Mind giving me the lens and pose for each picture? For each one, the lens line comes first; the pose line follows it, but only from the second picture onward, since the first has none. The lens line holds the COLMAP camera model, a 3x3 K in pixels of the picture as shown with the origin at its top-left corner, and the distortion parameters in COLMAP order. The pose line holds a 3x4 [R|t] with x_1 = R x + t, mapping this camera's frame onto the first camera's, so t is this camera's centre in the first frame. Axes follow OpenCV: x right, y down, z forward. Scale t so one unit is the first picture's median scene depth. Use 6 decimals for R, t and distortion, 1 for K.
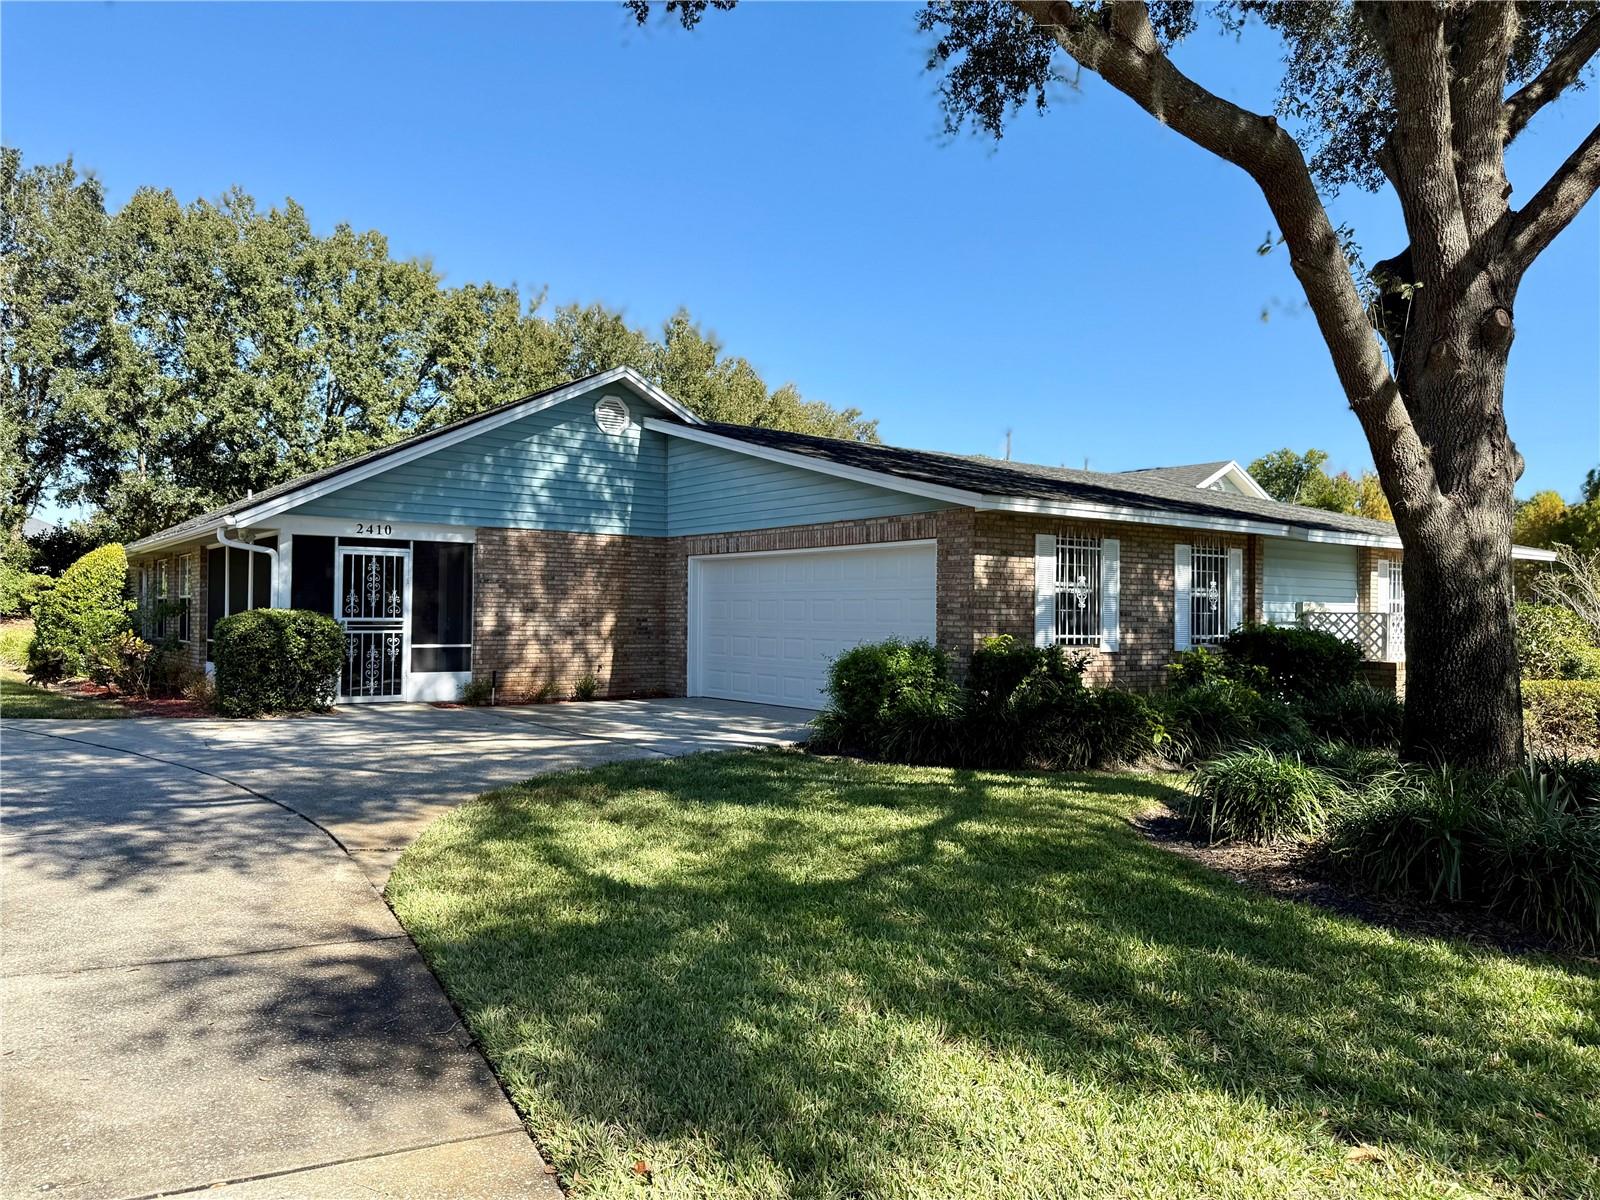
lens RADIAL K [[1118.2, 0, 800.0], [0, 1118.2, 600.0], [0, 0, 1]] dist [0.122776, -0.175783]
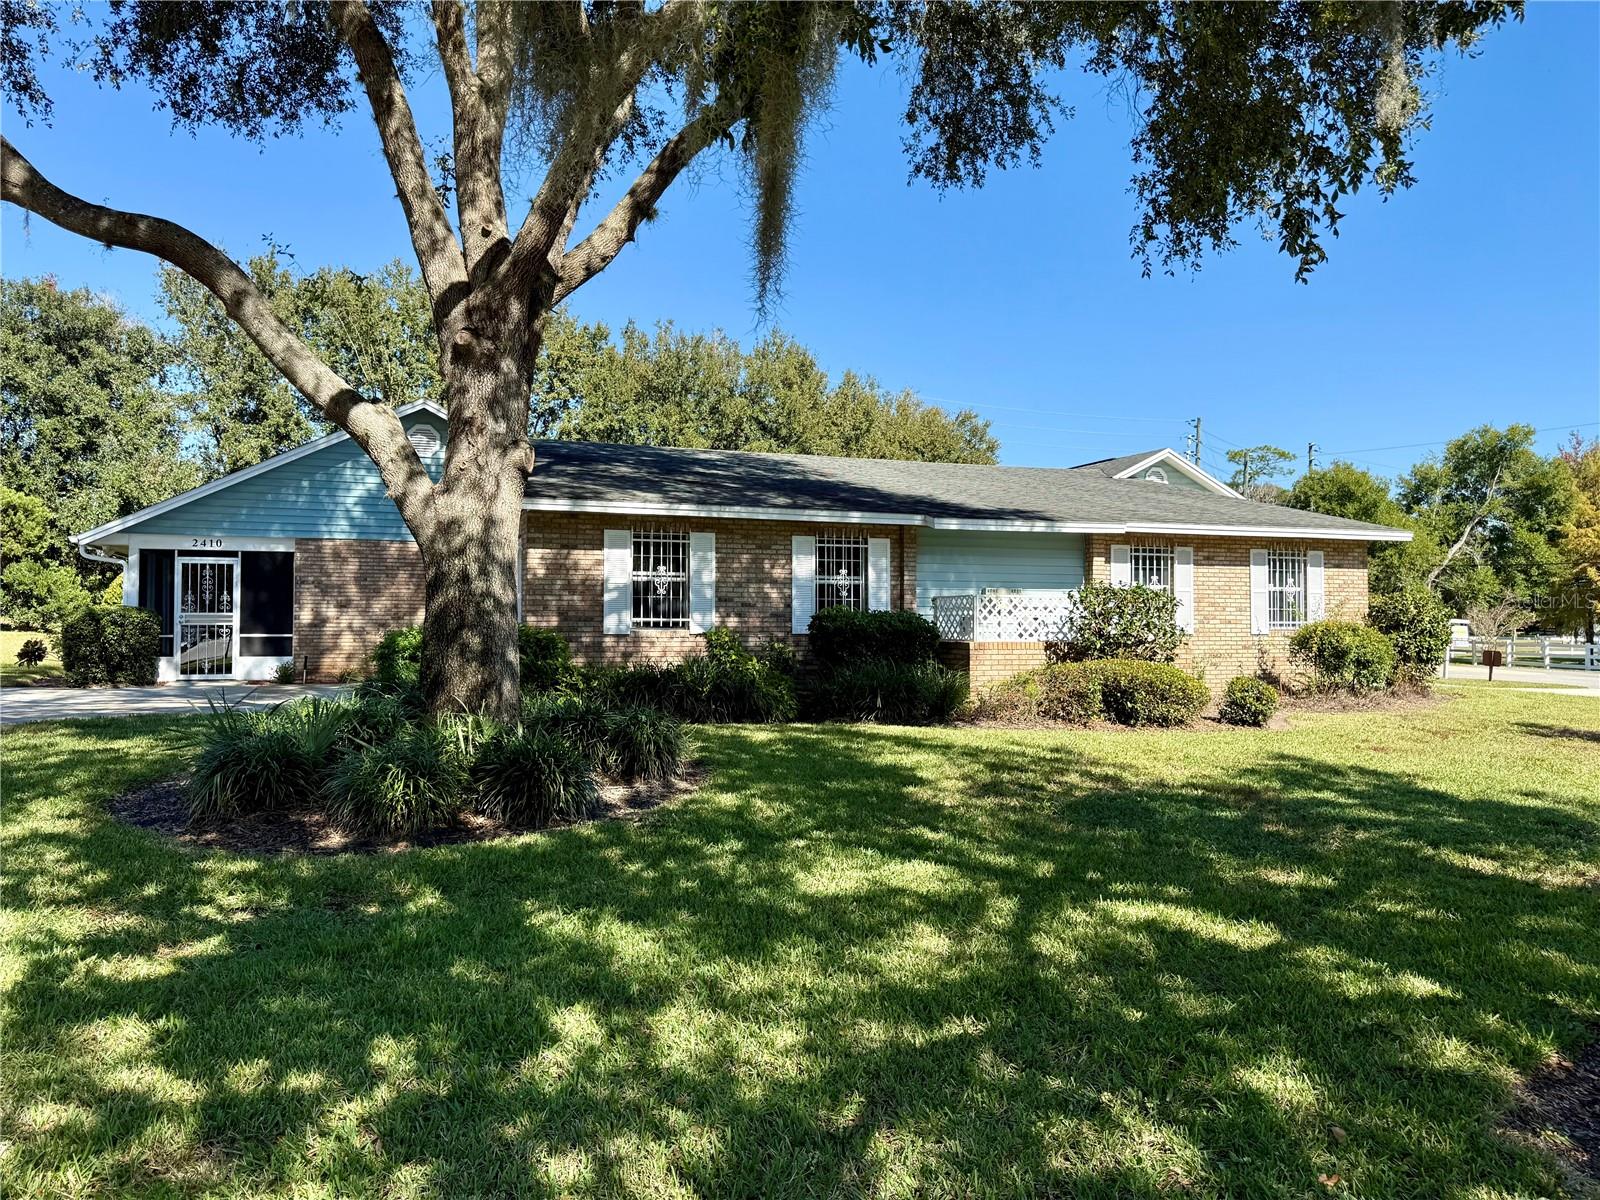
lens RADIAL K [[1118.2, 0, 800.0], [0, 1118.2, 600.0], [0, 0, 1]] dist [0.122776, -0.175783]
pose [[0.957092, -0.014827, -0.289404, 0.614030], [0.011857, 0.999858, -0.012015, 0.024099], [0.289541, 0.008068, 0.957132, -0.024290]]
